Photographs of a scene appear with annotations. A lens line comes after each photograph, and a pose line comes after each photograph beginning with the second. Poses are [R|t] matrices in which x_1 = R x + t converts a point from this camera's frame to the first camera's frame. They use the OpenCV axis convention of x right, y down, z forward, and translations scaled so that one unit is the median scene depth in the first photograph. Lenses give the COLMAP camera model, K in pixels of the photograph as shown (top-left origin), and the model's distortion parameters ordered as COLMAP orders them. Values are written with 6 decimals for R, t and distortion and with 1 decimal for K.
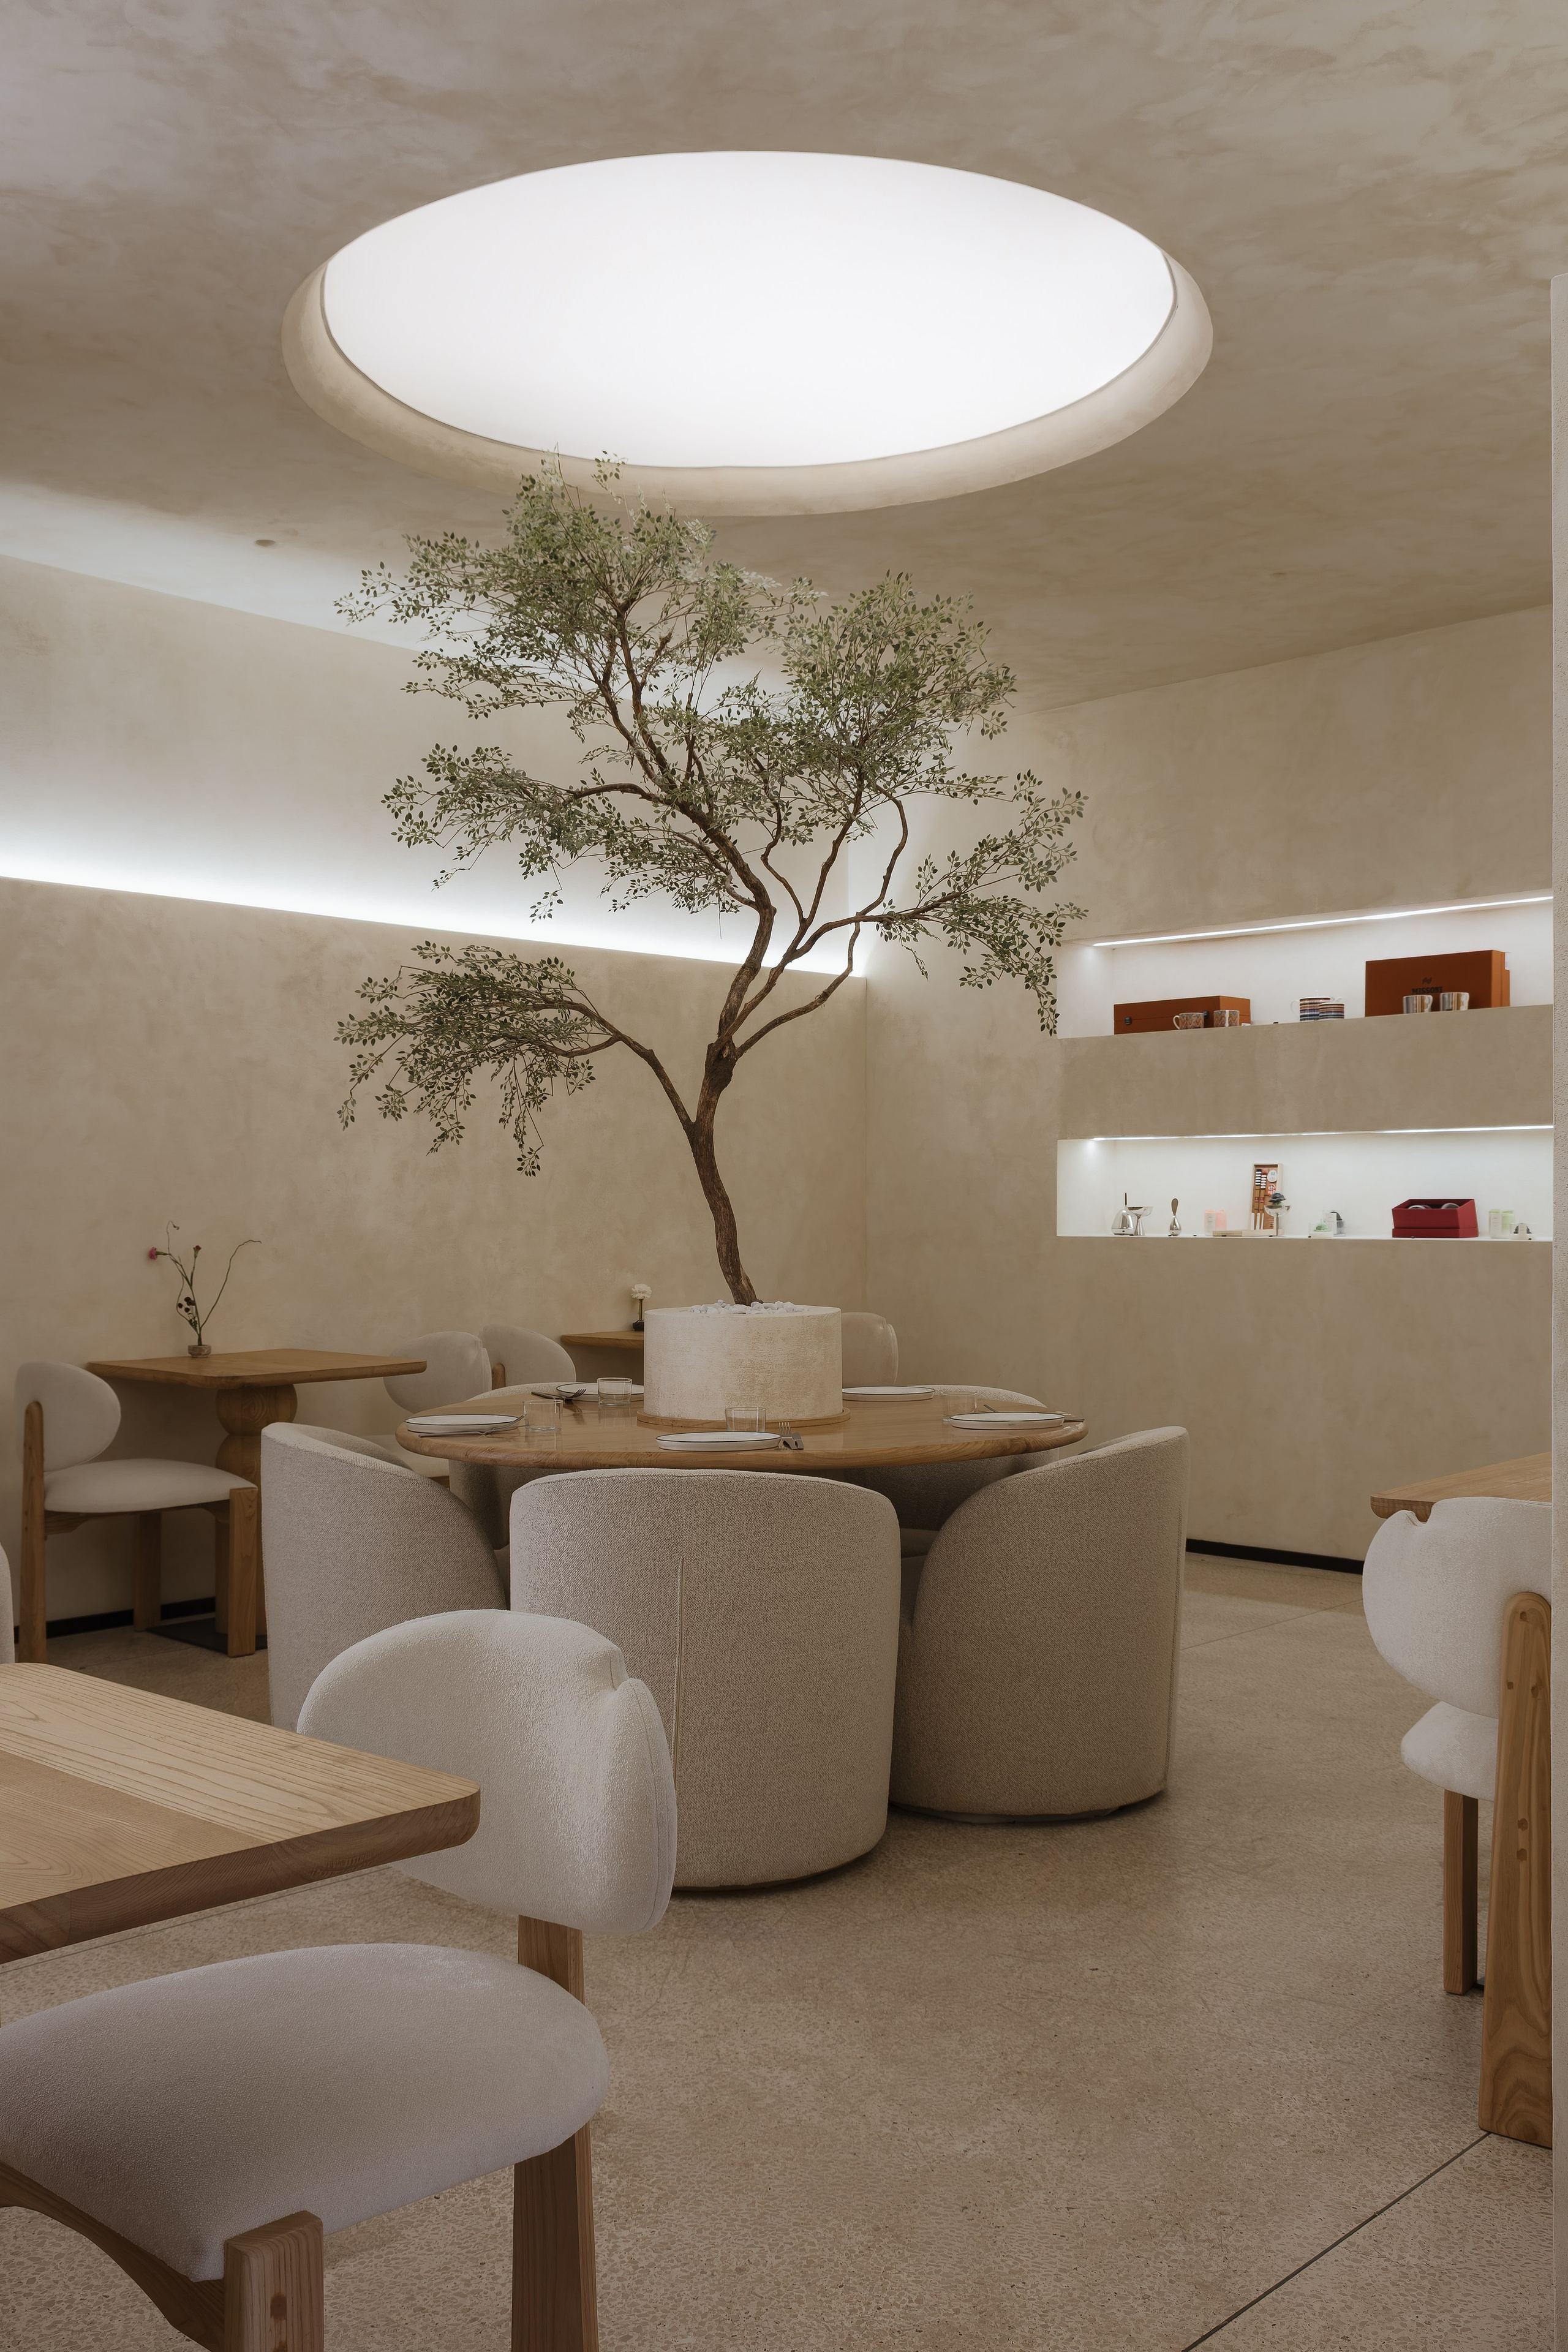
lens RADIAL K [[2149.5, 0, 784.0], [0, 2149.5, 1176.0], [0, 0, 1]] dist [0.004565, 0.001650]
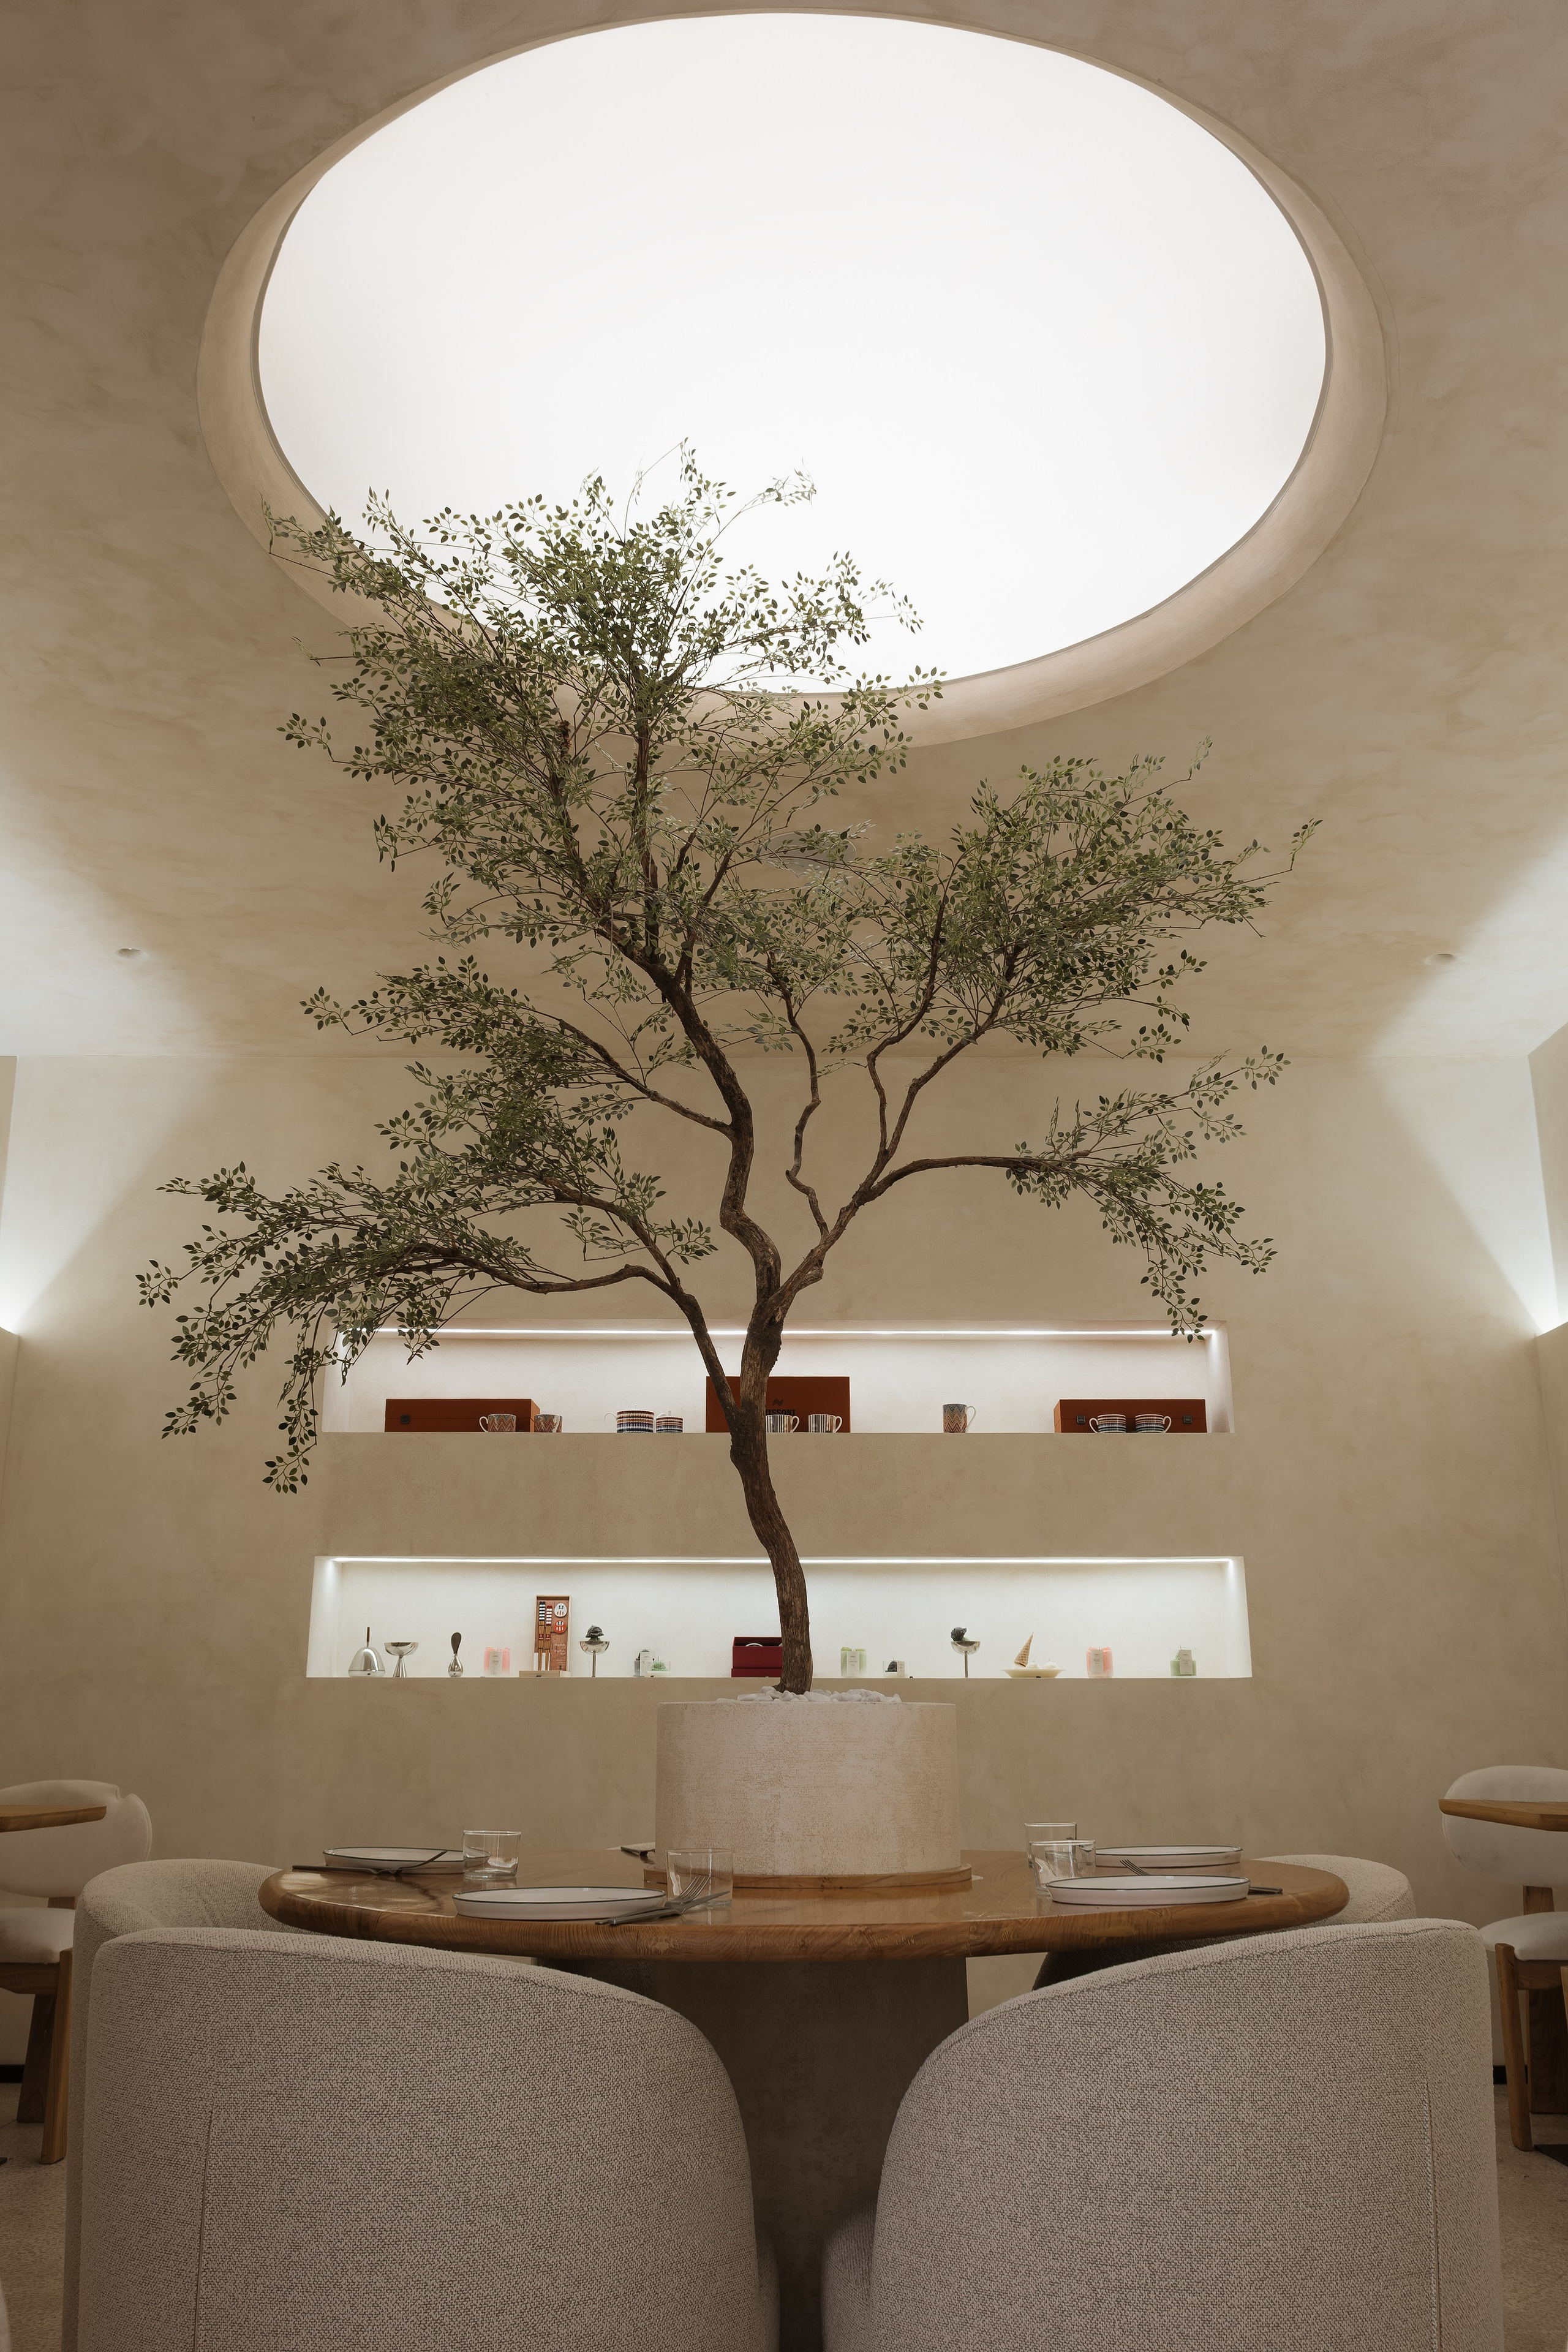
lens RADIAL K [[1966.1, 0, 784.0], [0, 1966.1, 1176.0], [0, 0, 1]] dist [0.000672, -0.001149]
pose [[0.698598, 0.193709, 0.688794, -0.312546], [-0.005875, 0.964177, -0.265196, 0.043978], [-0.715490, 0.181219, 0.674710, 0.376379]]
